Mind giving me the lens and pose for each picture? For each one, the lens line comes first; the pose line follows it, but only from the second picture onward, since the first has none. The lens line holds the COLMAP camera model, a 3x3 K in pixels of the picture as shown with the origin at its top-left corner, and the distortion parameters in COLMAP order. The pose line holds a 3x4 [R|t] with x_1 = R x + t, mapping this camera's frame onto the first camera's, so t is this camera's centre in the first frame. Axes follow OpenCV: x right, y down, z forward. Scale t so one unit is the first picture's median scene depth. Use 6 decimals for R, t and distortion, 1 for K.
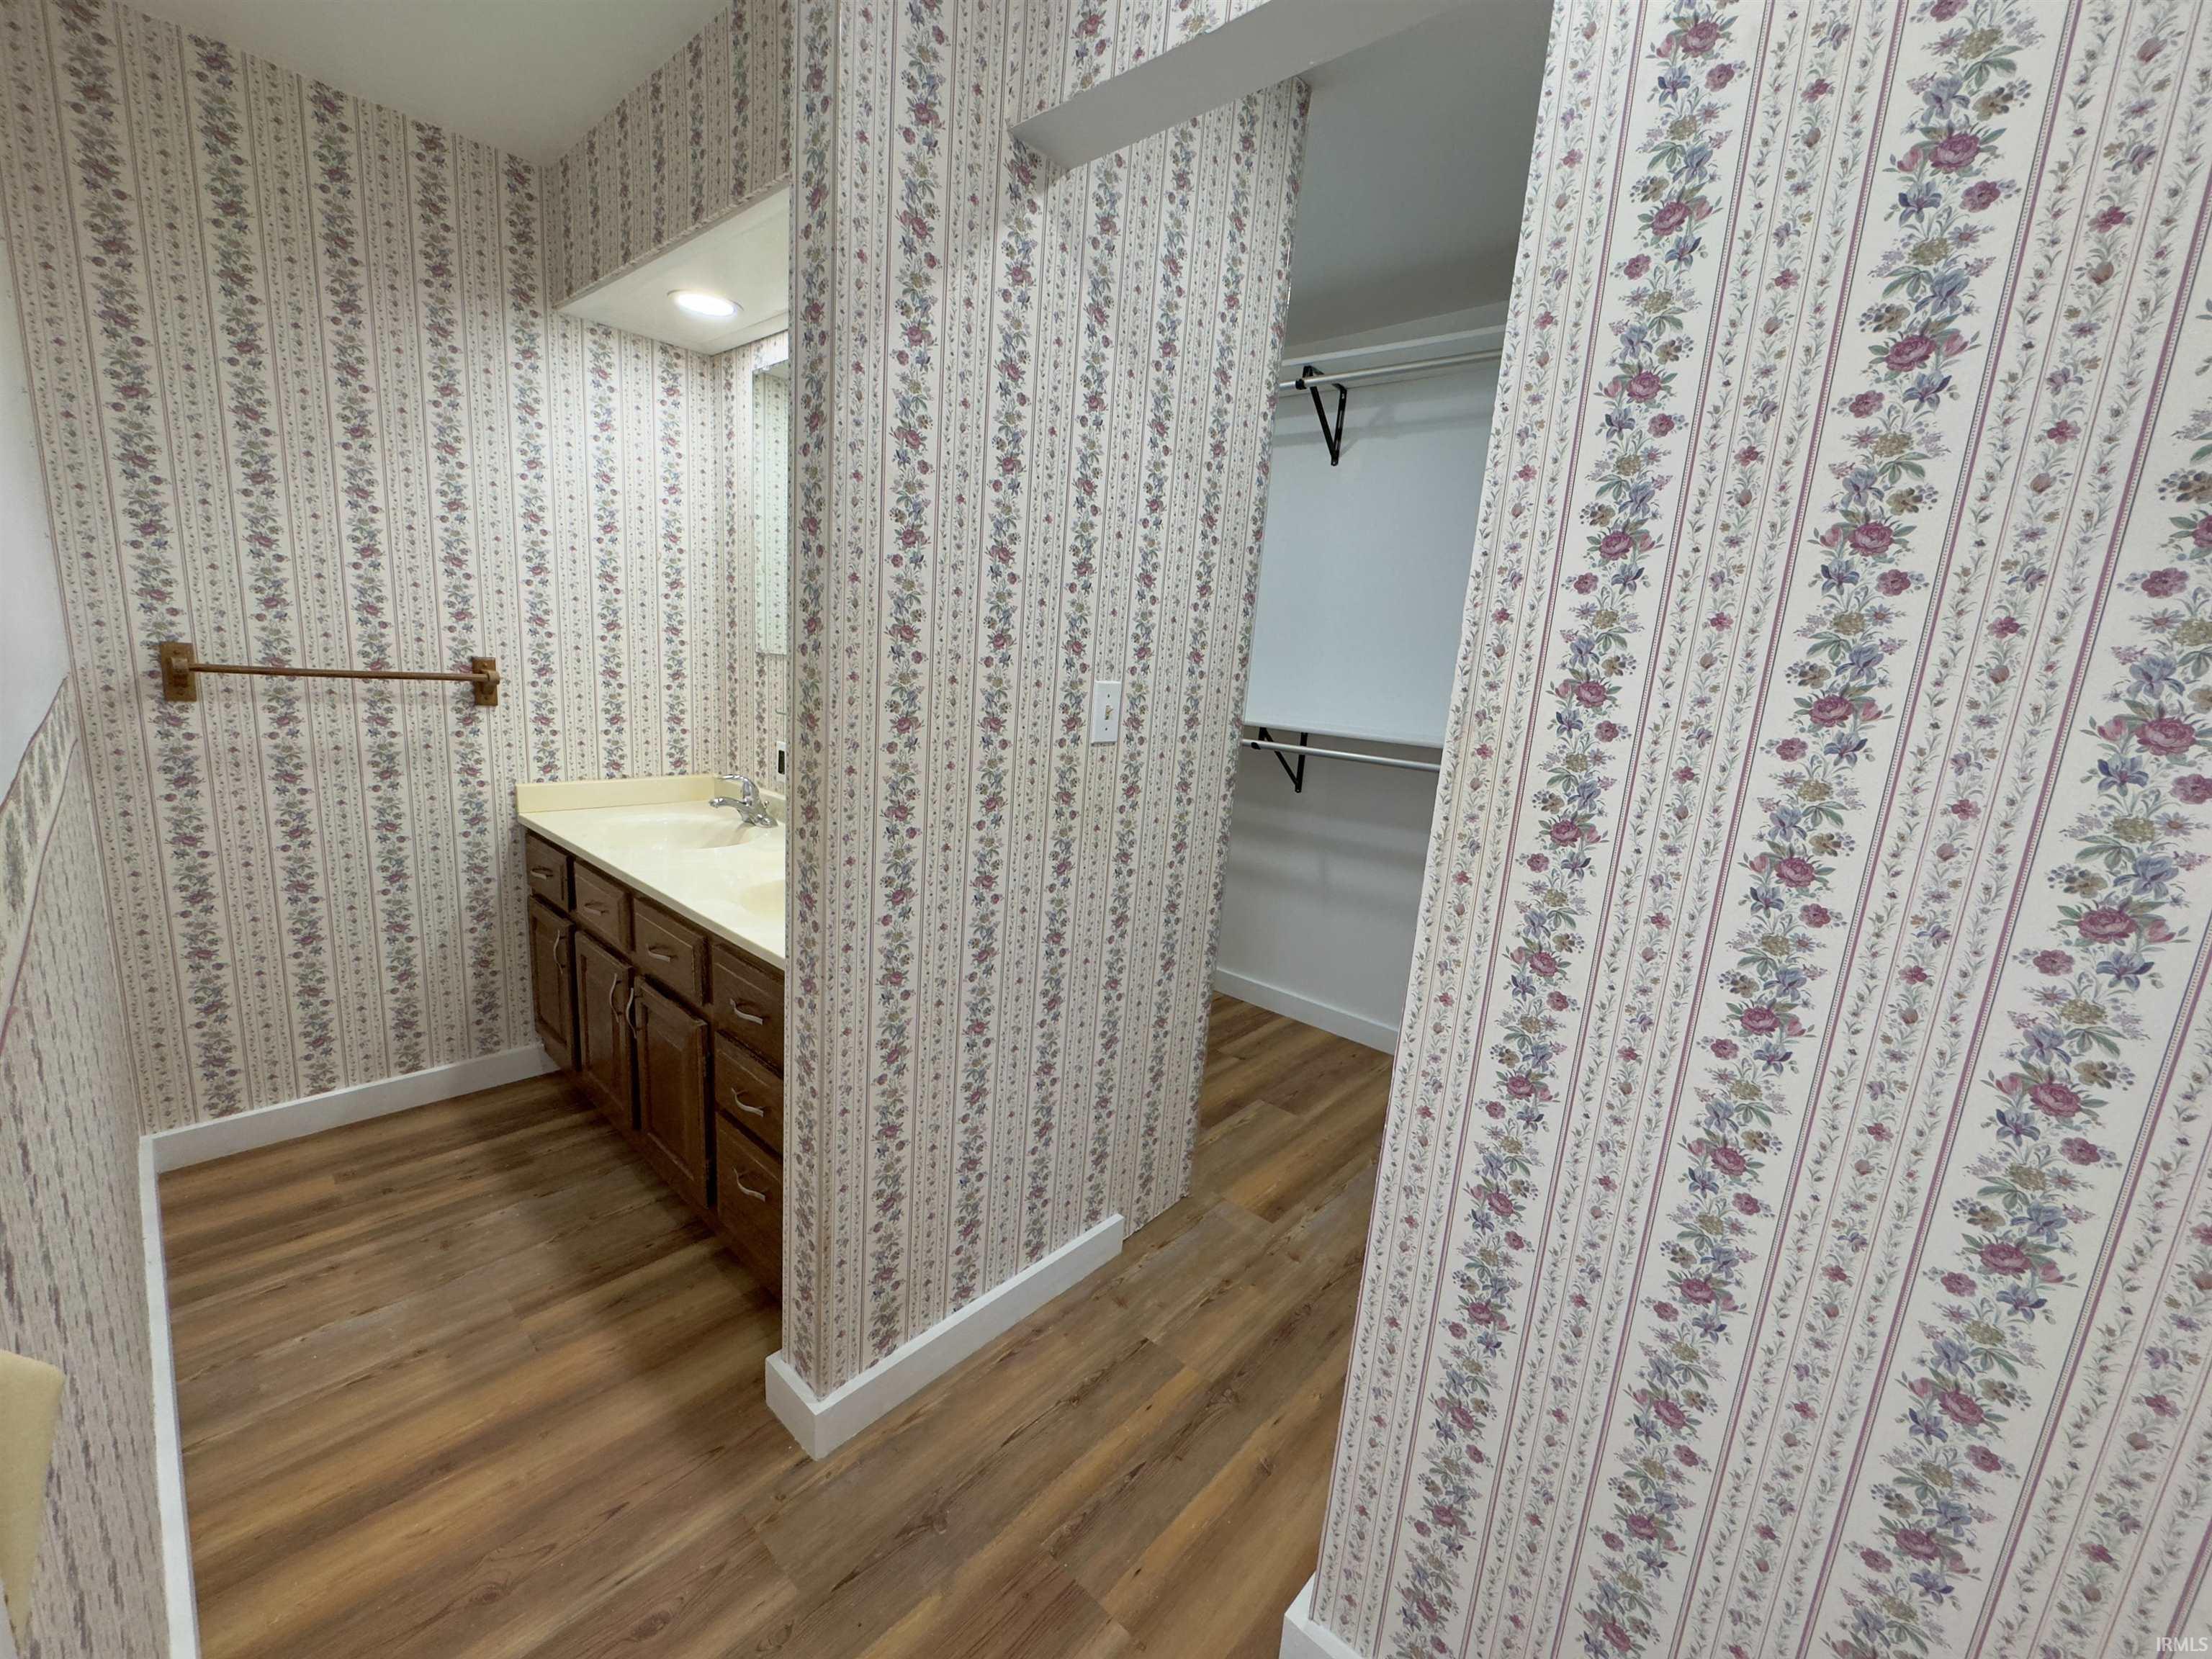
lens RADIAL K [[885.5, 0, 1105.6], [0, 885.5, 829.4], [0, 0, 1]] dist [0.001067, -0.000282]
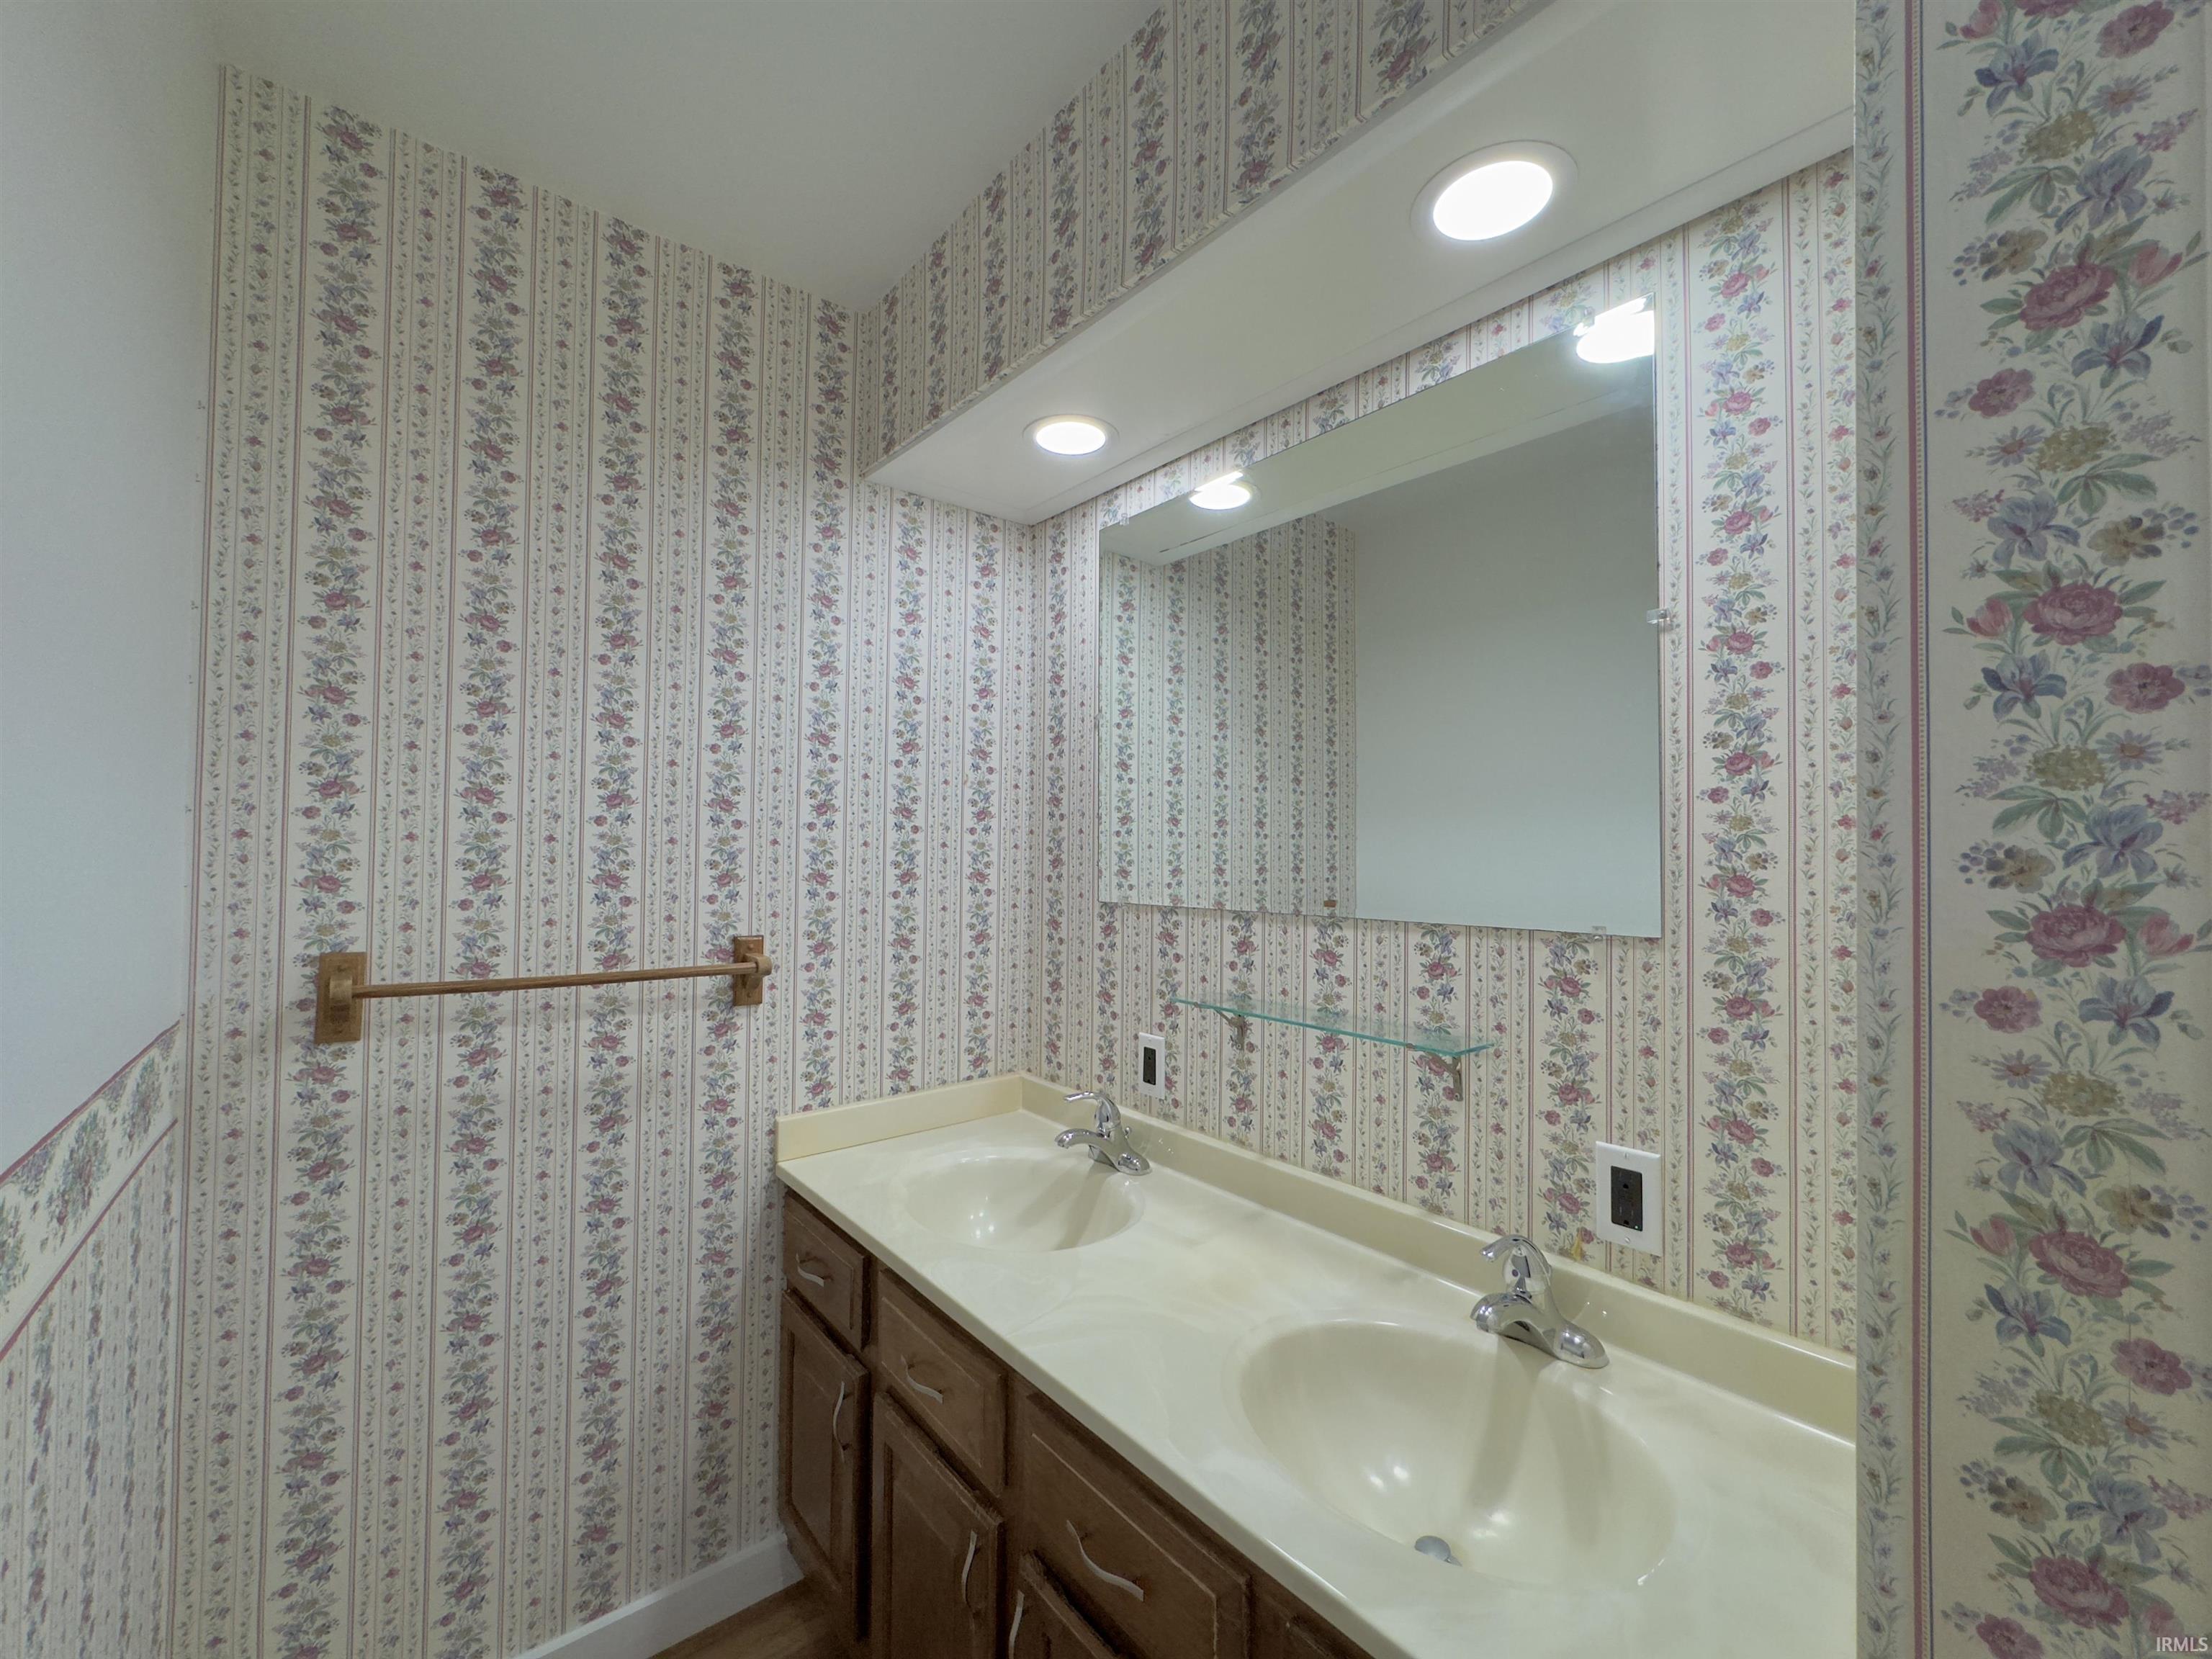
lens RADIAL K [[885.5, 0, 1106.3], [0, 885.5, 832.7], [0, 0, 1]] dist [0.001067, -0.000282]
pose [[0.988123, -0.065926, -0.138807, -0.338220], [0.033705, 0.974282, -0.222795, -0.113710], [0.149925, 0.215471, 0.964933, 0.370879]]
